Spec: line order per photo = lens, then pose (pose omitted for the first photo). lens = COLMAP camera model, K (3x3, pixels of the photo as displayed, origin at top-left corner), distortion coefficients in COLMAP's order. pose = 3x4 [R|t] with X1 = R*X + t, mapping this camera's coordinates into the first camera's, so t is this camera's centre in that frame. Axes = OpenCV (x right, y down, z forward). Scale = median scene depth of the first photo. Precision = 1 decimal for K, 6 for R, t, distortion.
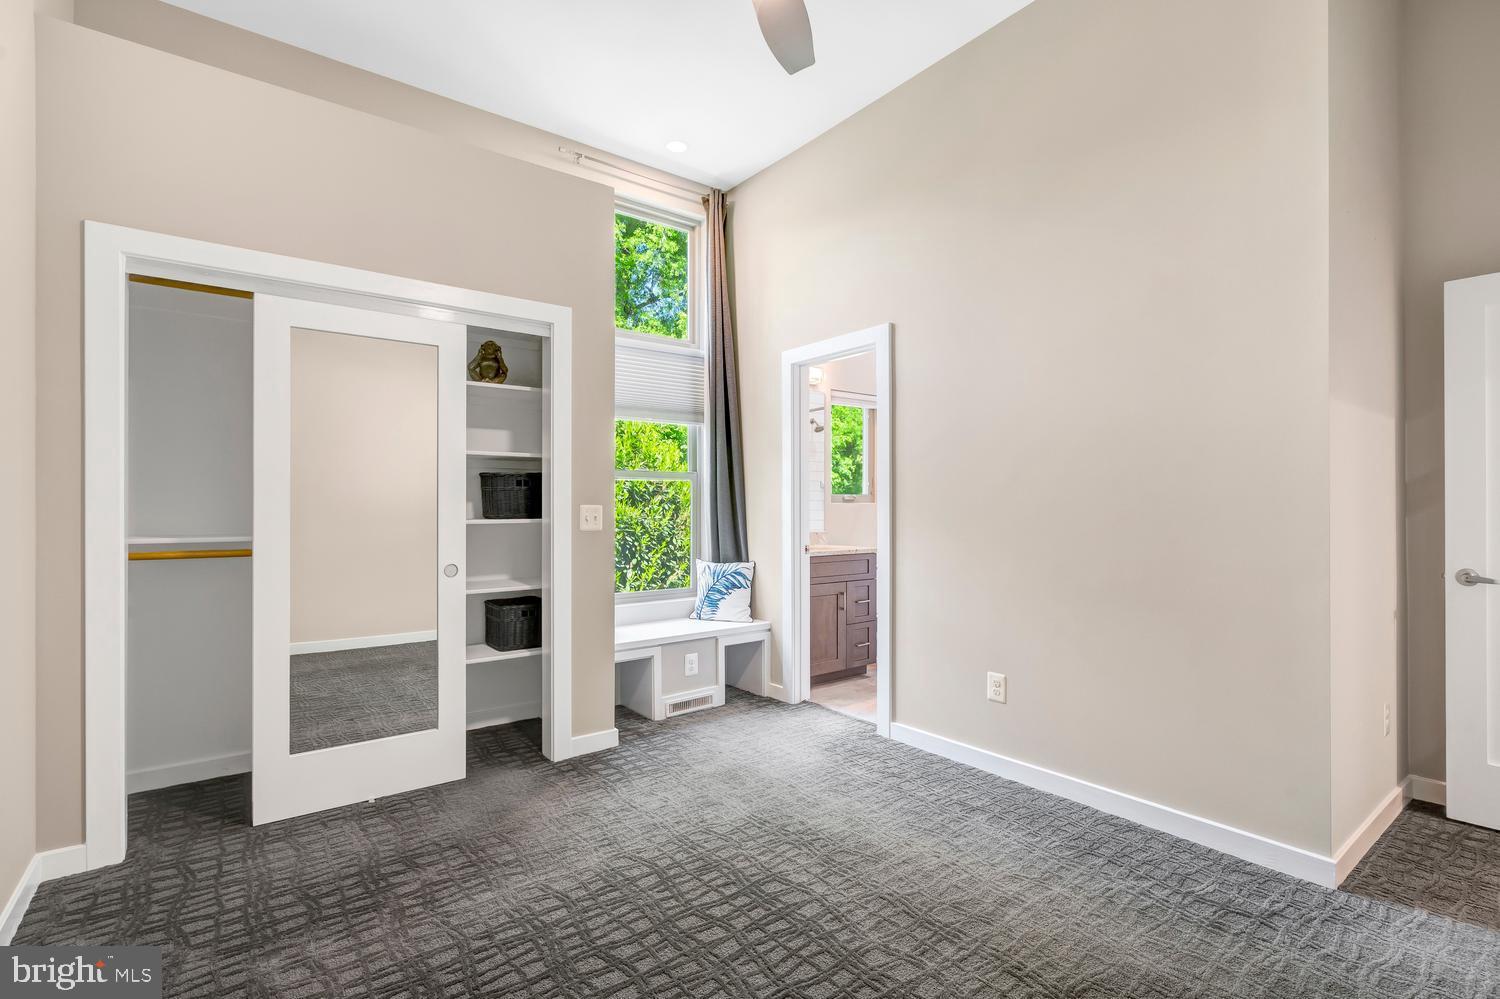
lens RADIAL K [[683.4, 0, 745.4], [0, 683.4, 506.0], [0, 0, 1]] dist [-0.001558, 0.000052]
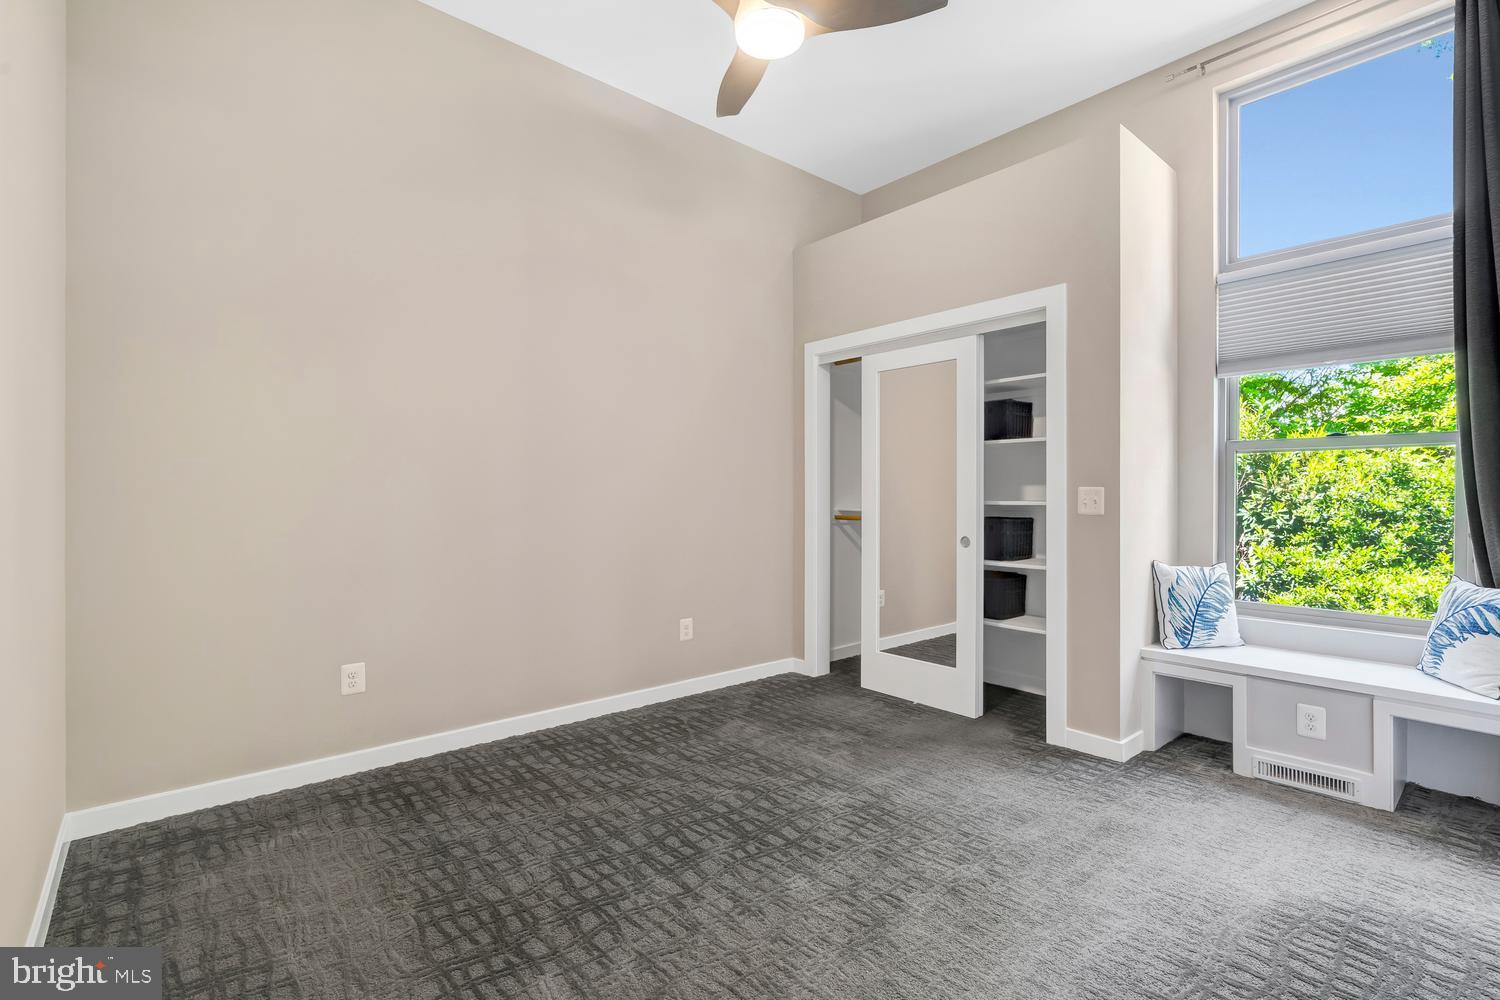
lens RADIAL K [[700.0, 0, 745.0], [0, 700.0, 495.7], [0, 0, 1]] dist [-0.002436, 0.000421]
pose [[0.051292, 0.010022, -0.998633, 0.770159], [0.006368, 0.999926, 0.010362, -0.003340], [0.998663, -0.006891, 0.051225, 0.537206]]
